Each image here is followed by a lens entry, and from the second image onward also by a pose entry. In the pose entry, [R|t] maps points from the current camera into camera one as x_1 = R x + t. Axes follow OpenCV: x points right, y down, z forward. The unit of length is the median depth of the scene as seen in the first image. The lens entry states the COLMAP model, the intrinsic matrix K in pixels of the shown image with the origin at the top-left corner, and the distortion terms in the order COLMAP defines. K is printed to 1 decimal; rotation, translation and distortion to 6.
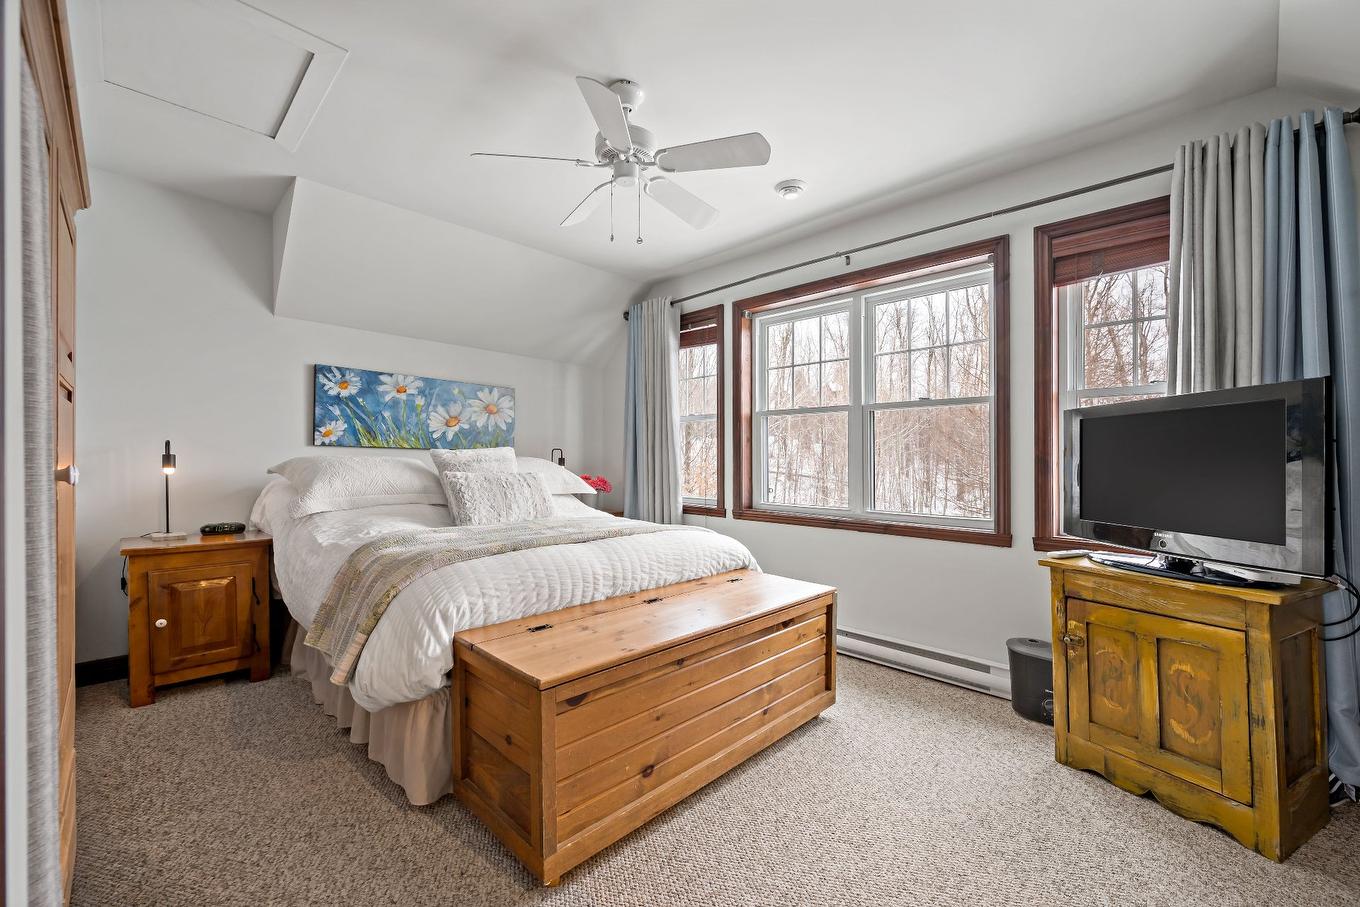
lens RADIAL K [[543.7, 0, 677.5], [0, 543.7, 464.4], [0, 0, 1]] dist [-0.000822, -0.000105]
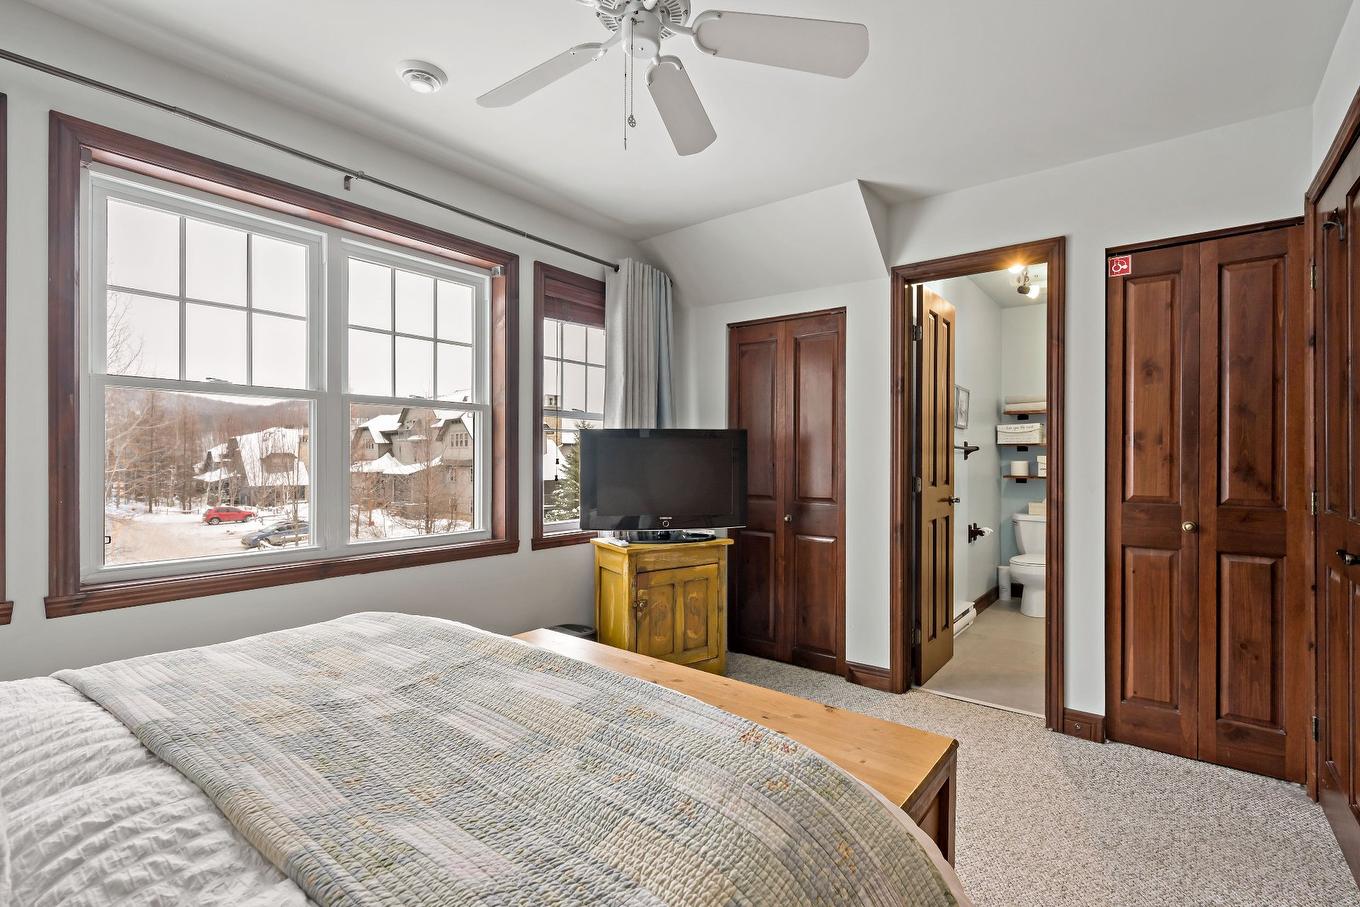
lens RADIAL K [[645.2, 0, 680.0], [0, 645.2, 453.5], [0, 0, 1]] dist [-0.002081, -0.000740]
pose [[-0.117835, -0.006527, 0.993012, -0.902705], [-0.000069, 0.999978, 0.006565, -0.063968], [-0.993033, 0.000705, -0.117833, 1.123535]]
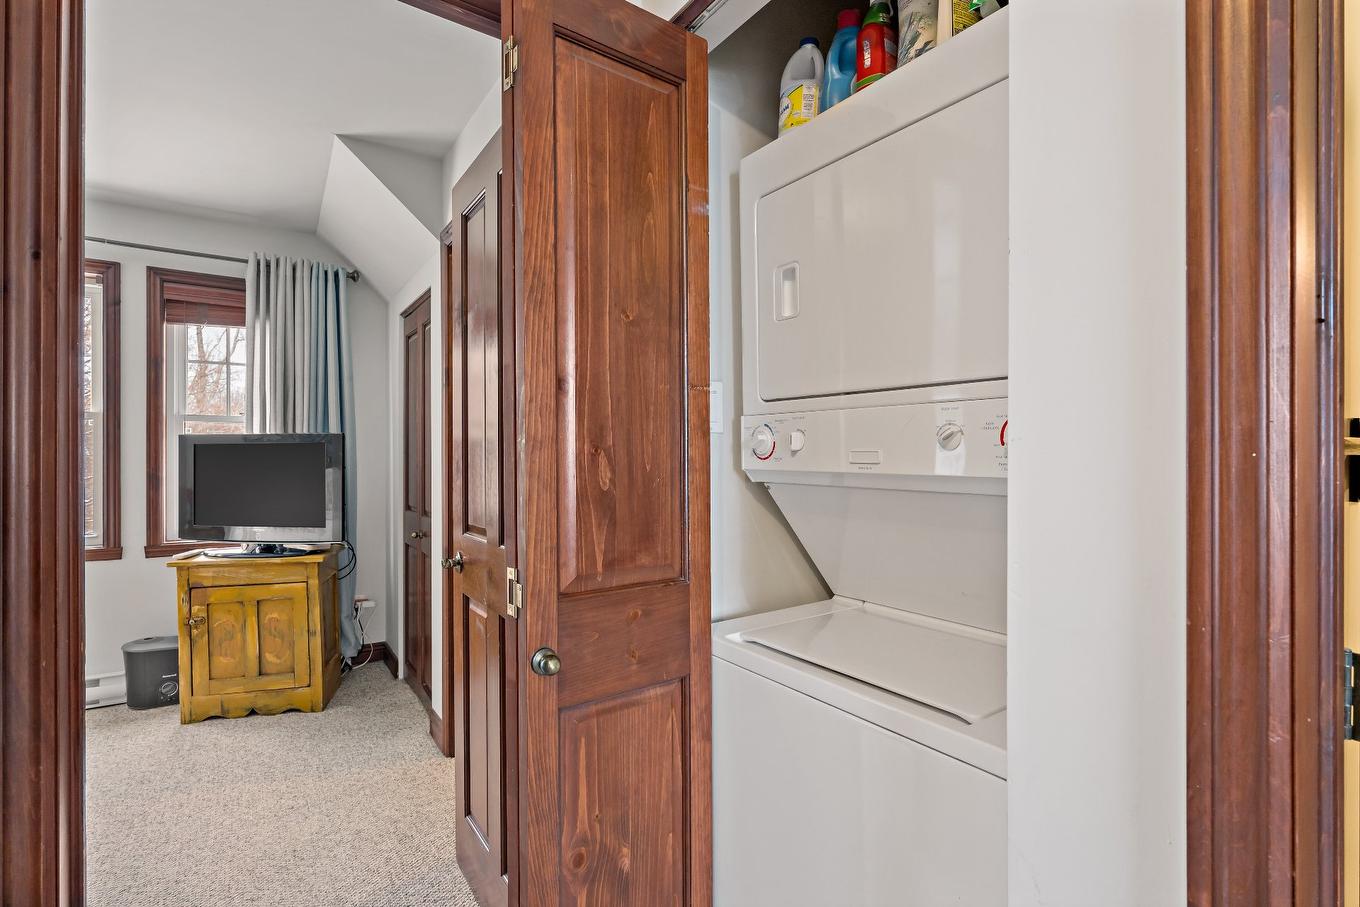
lens RADIAL K [[645.2, 0, 680.0], [0, 645.2, 453.5], [0, 0, 1]] dist [-0.002081, -0.000740]
pose [[0.190003, -0.004601, 0.981773, -0.543433], [0.000996, 0.999989, 0.004494, -0.074858], [-0.981783, 0.000124, 0.190005, -0.402118]]
